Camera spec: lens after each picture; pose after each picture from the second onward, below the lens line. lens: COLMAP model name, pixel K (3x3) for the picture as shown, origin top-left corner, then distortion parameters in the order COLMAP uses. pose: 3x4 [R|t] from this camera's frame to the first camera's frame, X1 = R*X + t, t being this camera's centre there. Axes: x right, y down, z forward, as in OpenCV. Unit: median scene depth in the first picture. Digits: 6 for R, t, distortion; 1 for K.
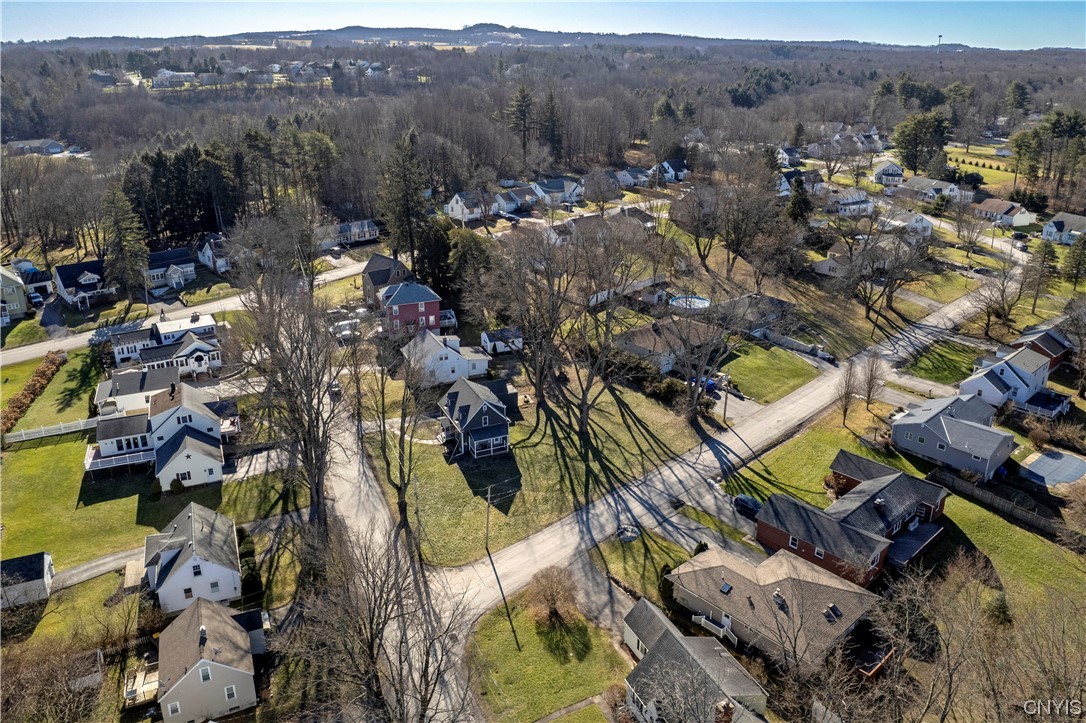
lens RADIAL K [[690.8, 0, 570.4], [0, 690.8, 361.3], [0, 0, 1]] dist [-0.082787, 0.088603]
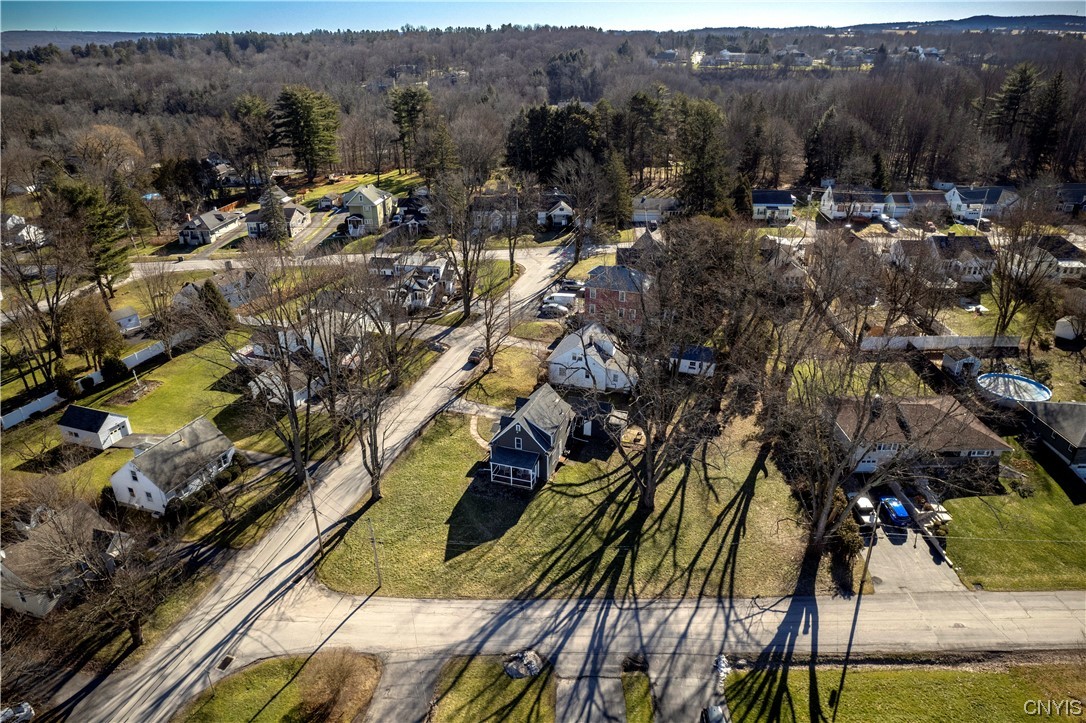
lens RADIAL K [[690.8, 0, 570.4], [0, 690.8, 361.3], [0, 0, 1]] dist [-0.082787, 0.088603]
pose [[0.758116, 0.280304, -0.588804, 0.352115], [-0.268598, 0.956980, 0.109742, -0.104139], [0.594235, 0.074954, 0.800791, 0.368353]]
